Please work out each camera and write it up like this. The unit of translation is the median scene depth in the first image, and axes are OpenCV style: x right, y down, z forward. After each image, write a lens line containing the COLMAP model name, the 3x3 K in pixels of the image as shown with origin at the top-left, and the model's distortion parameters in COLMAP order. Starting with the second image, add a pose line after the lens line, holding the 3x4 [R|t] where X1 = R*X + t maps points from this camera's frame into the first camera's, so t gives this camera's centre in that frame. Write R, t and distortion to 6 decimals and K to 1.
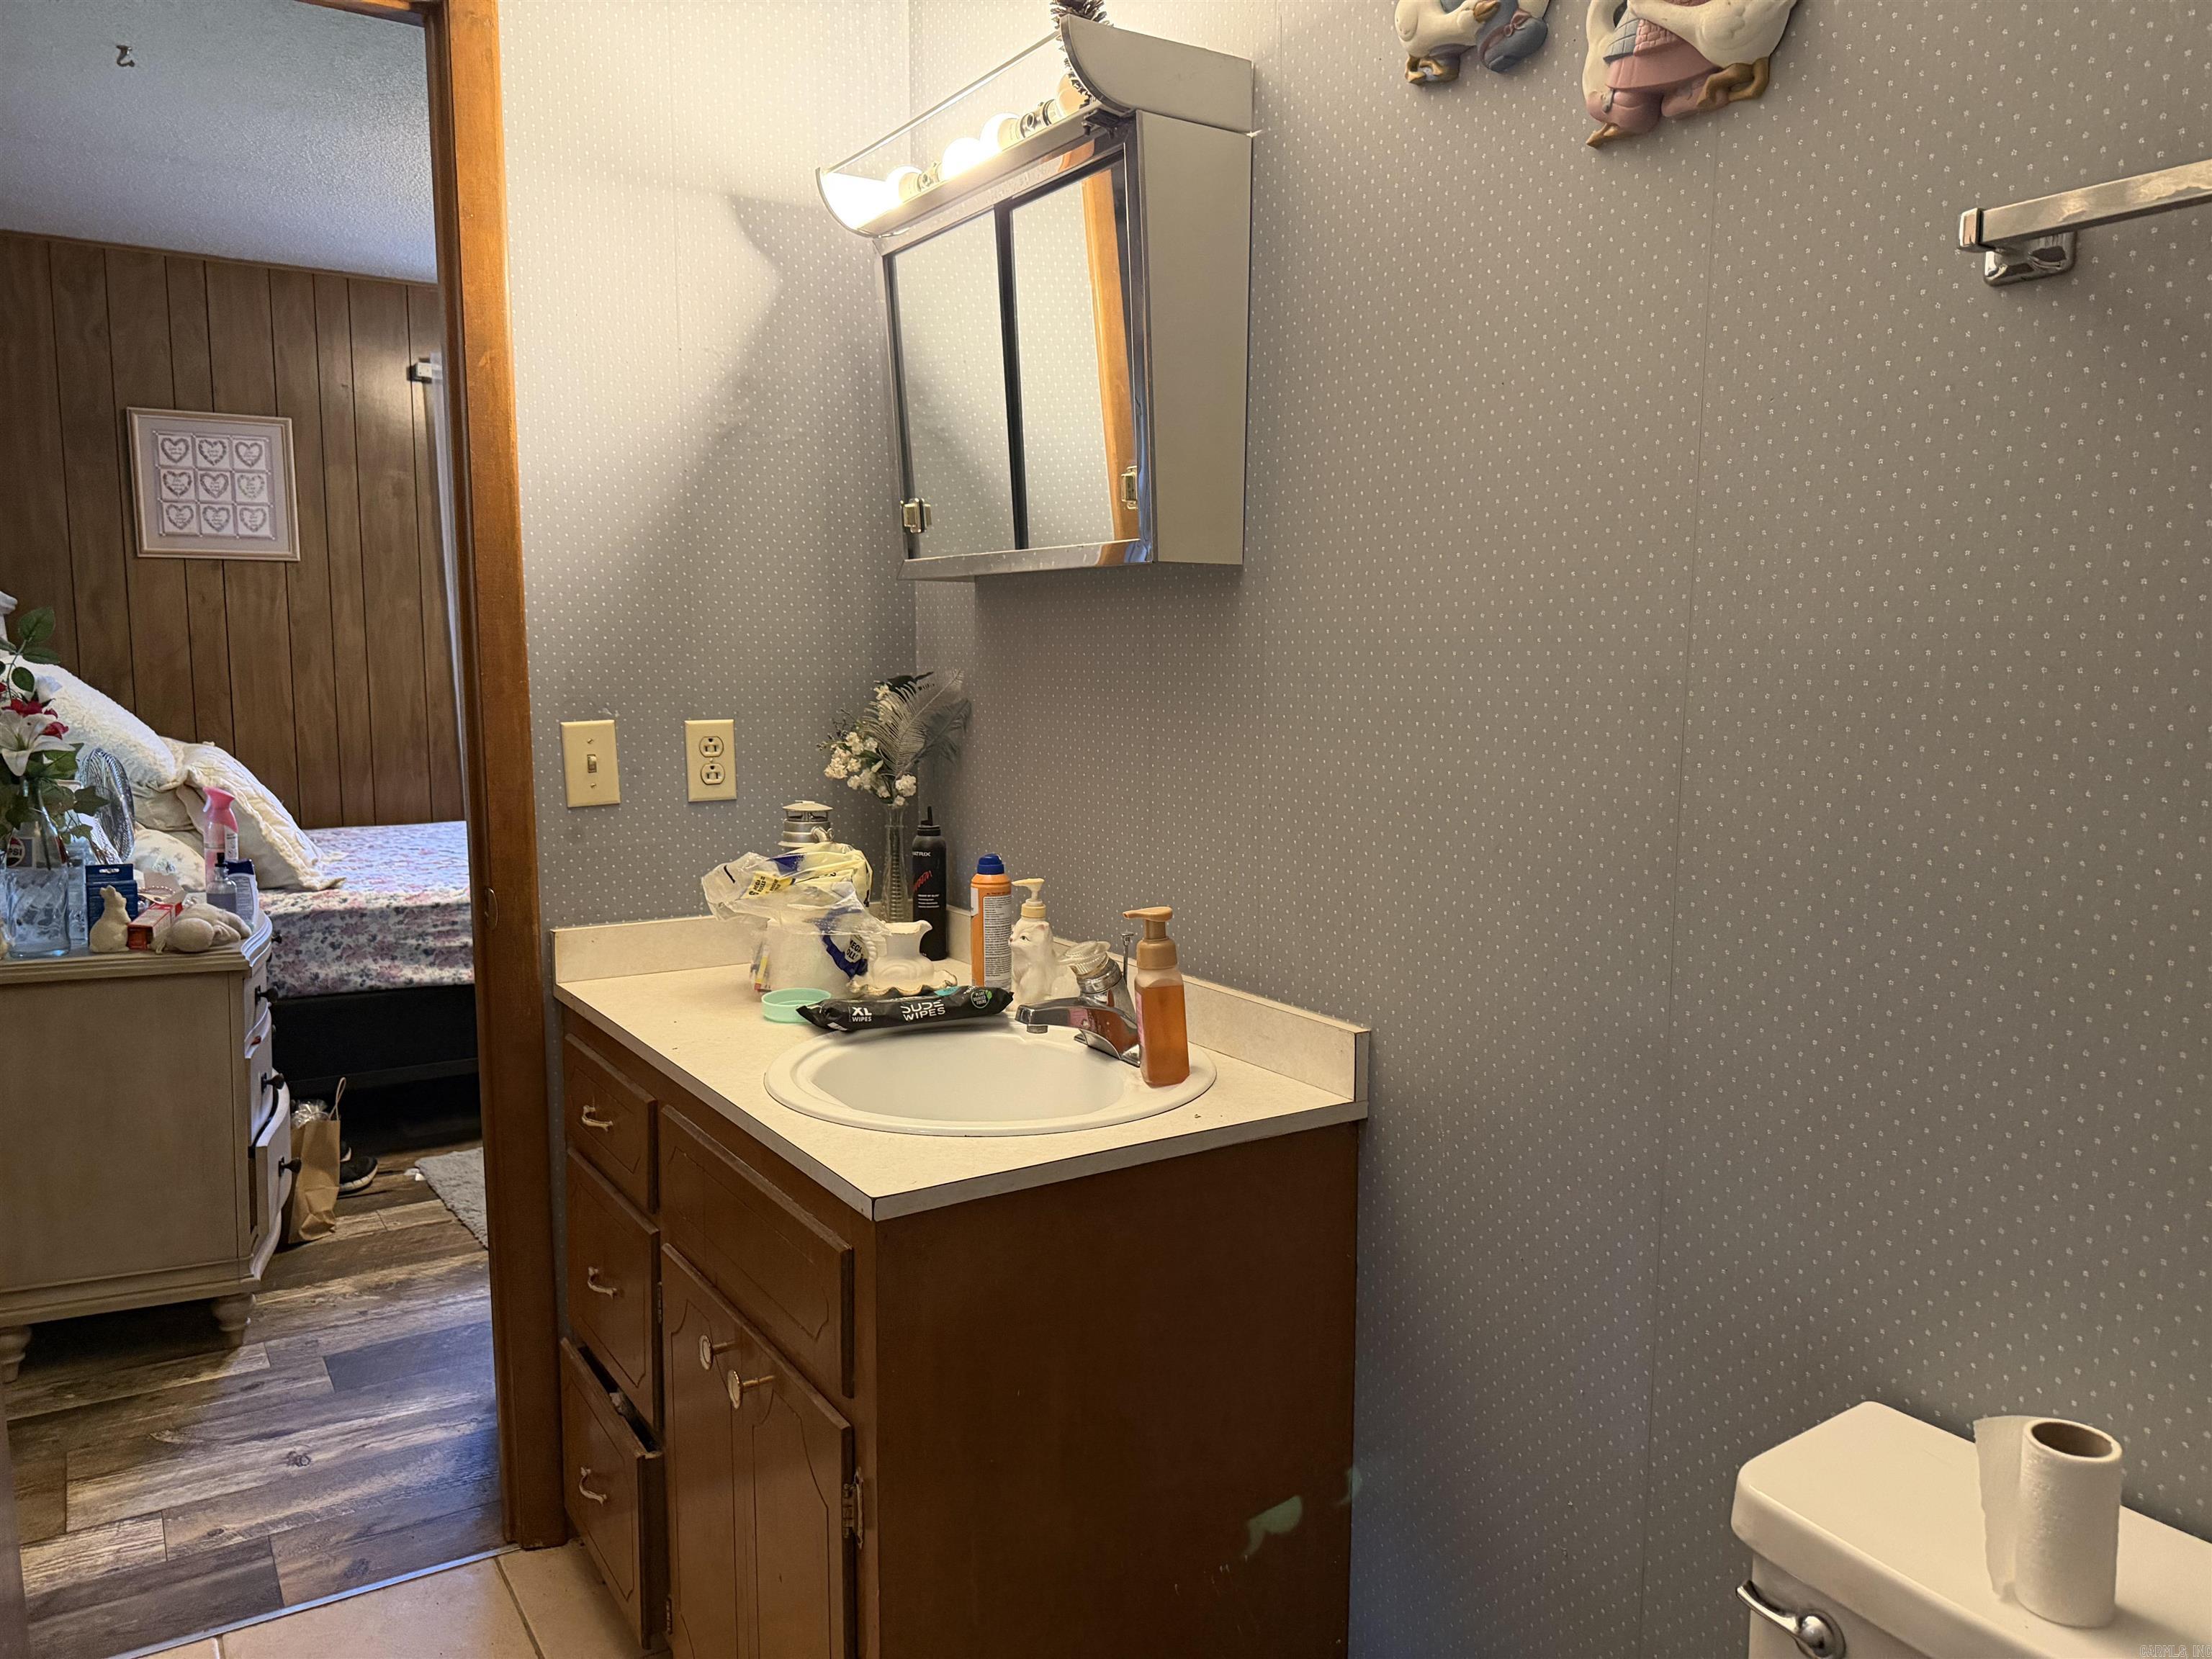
lens RADIAL K [[1567.9, 0, 1121.3], [0, 1567.9, 828.2], [0, 0, 1]] dist [0.067326, -0.081324]
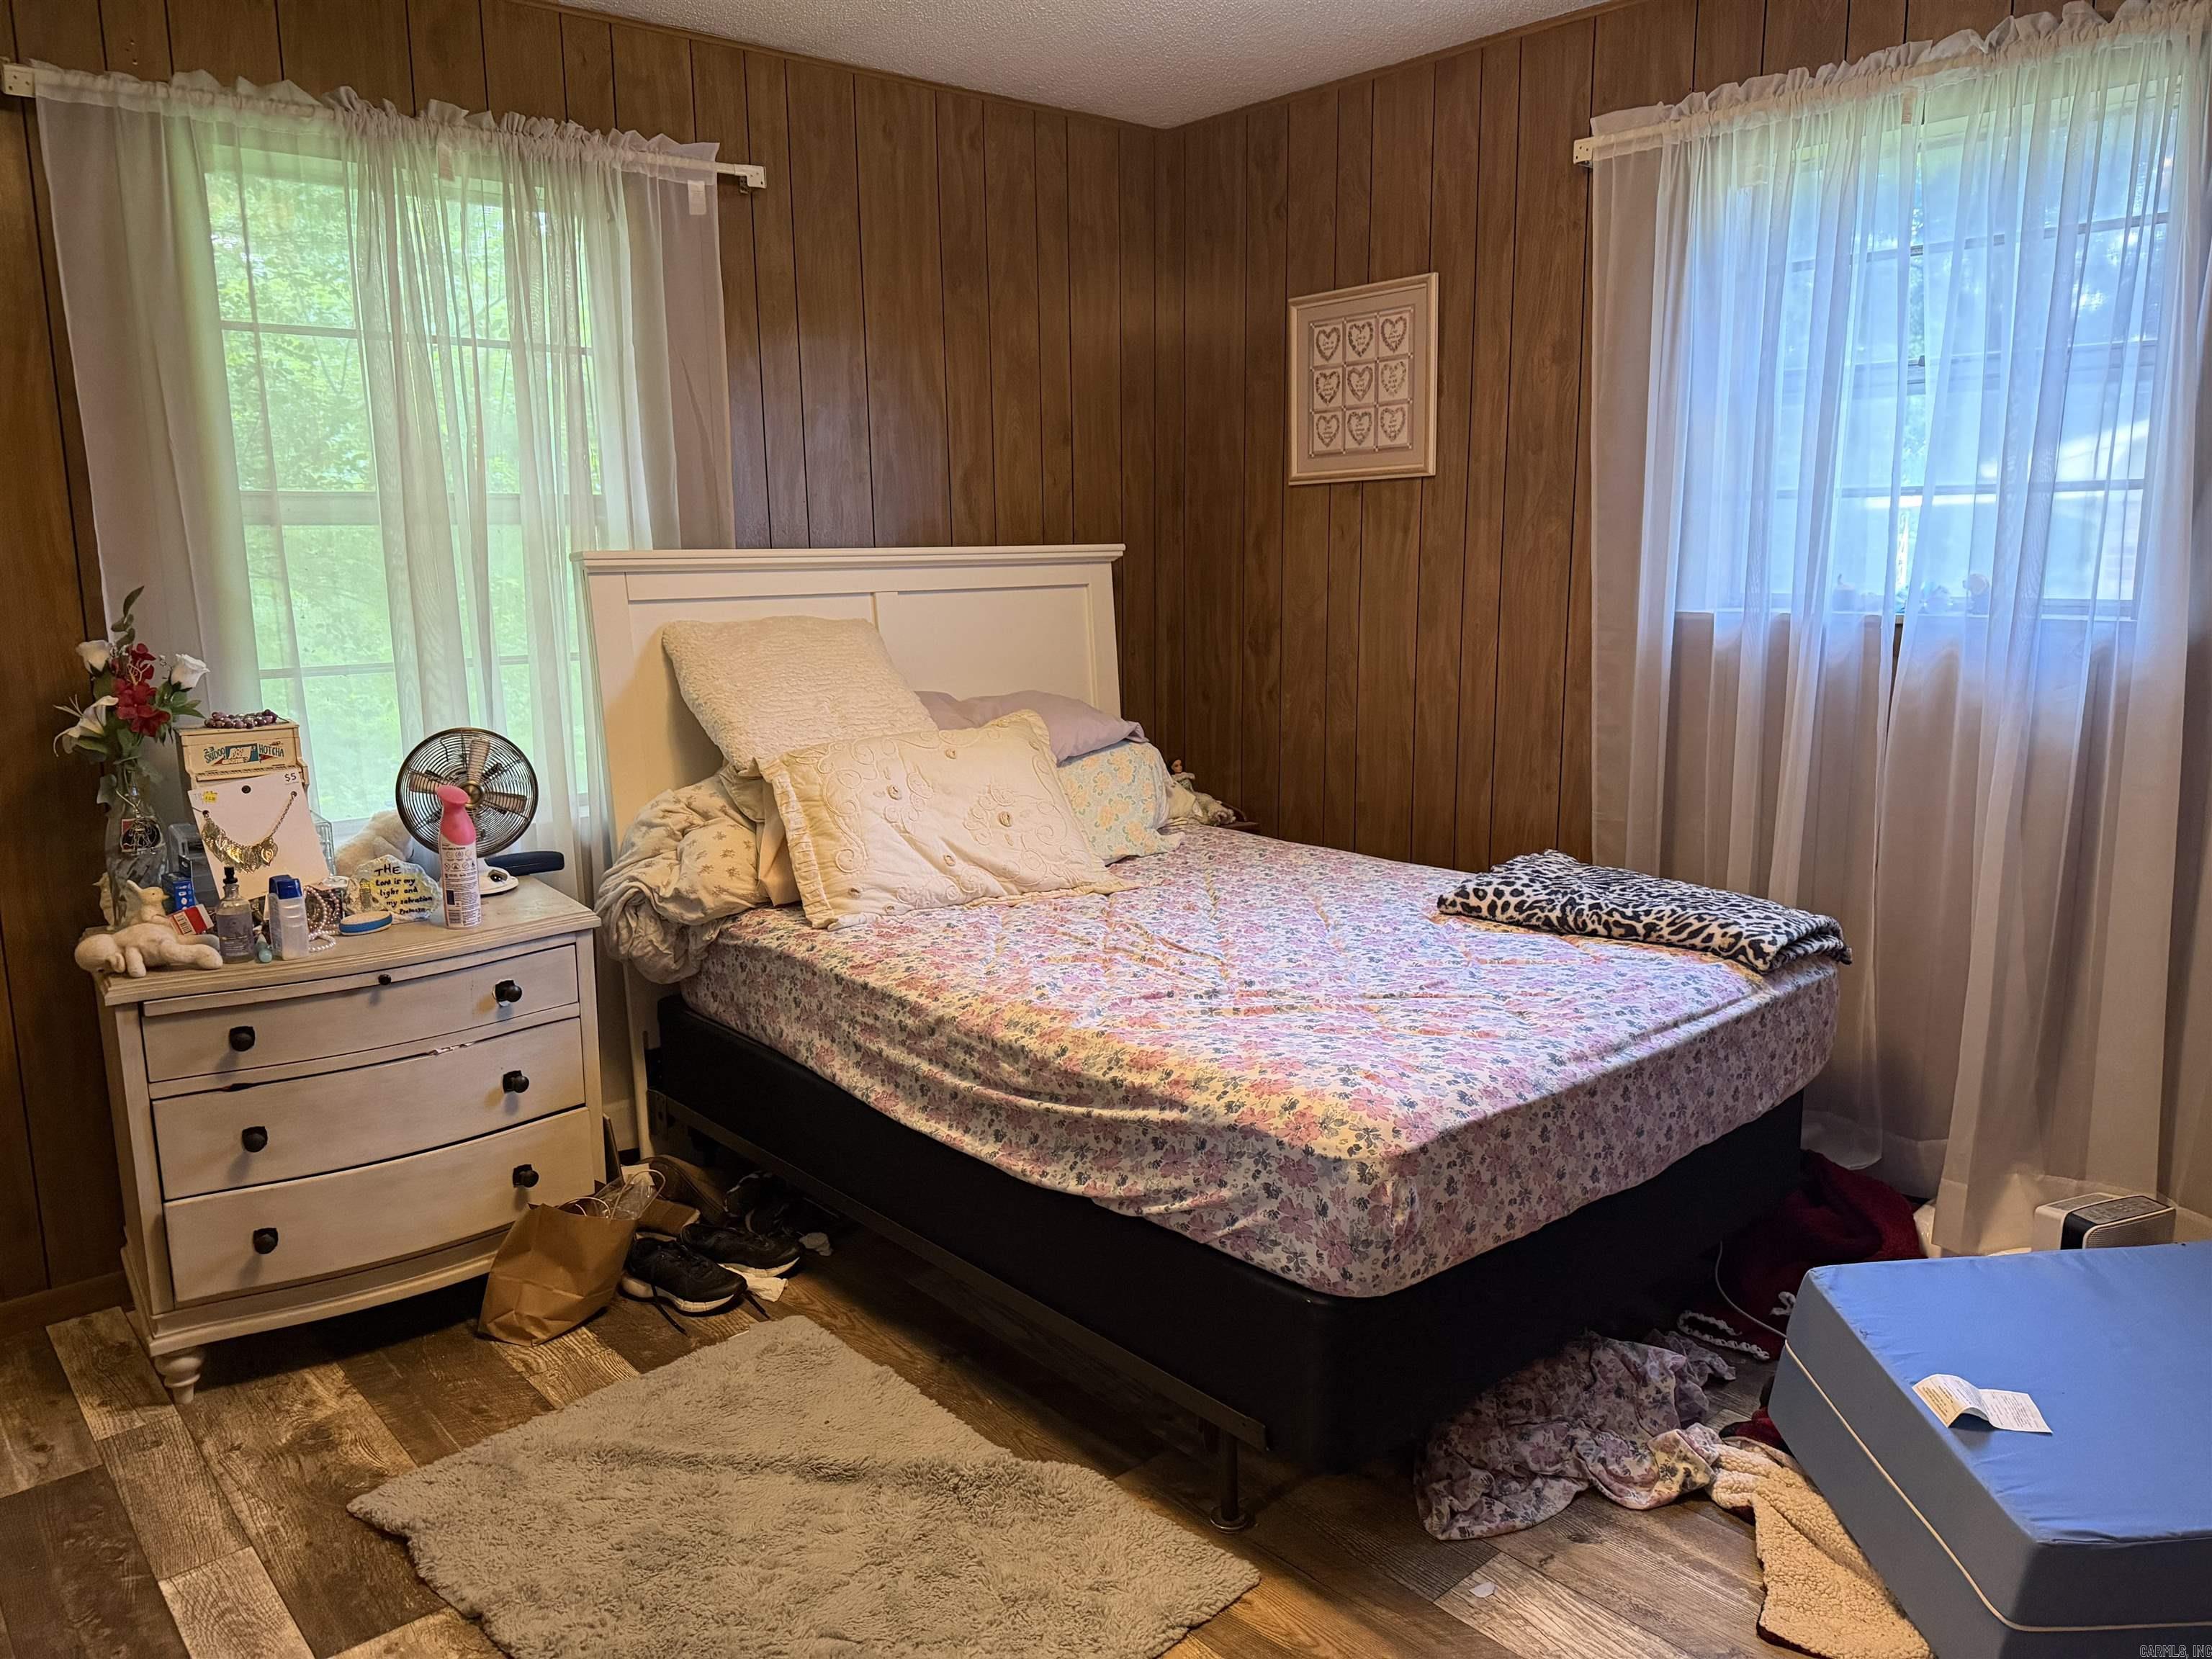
lens RADIAL K [[1567.9, 0, 1103.8], [0, 1567.9, 839.3], [0, 0, 1]] dist [0.067326, -0.081324]
pose [[0.137950, 0.170793, -0.975602, 0.199990], [-0.101407, 0.982279, 0.157623, -0.107792], [0.985234, 0.077188, 0.152825, 0.786479]]
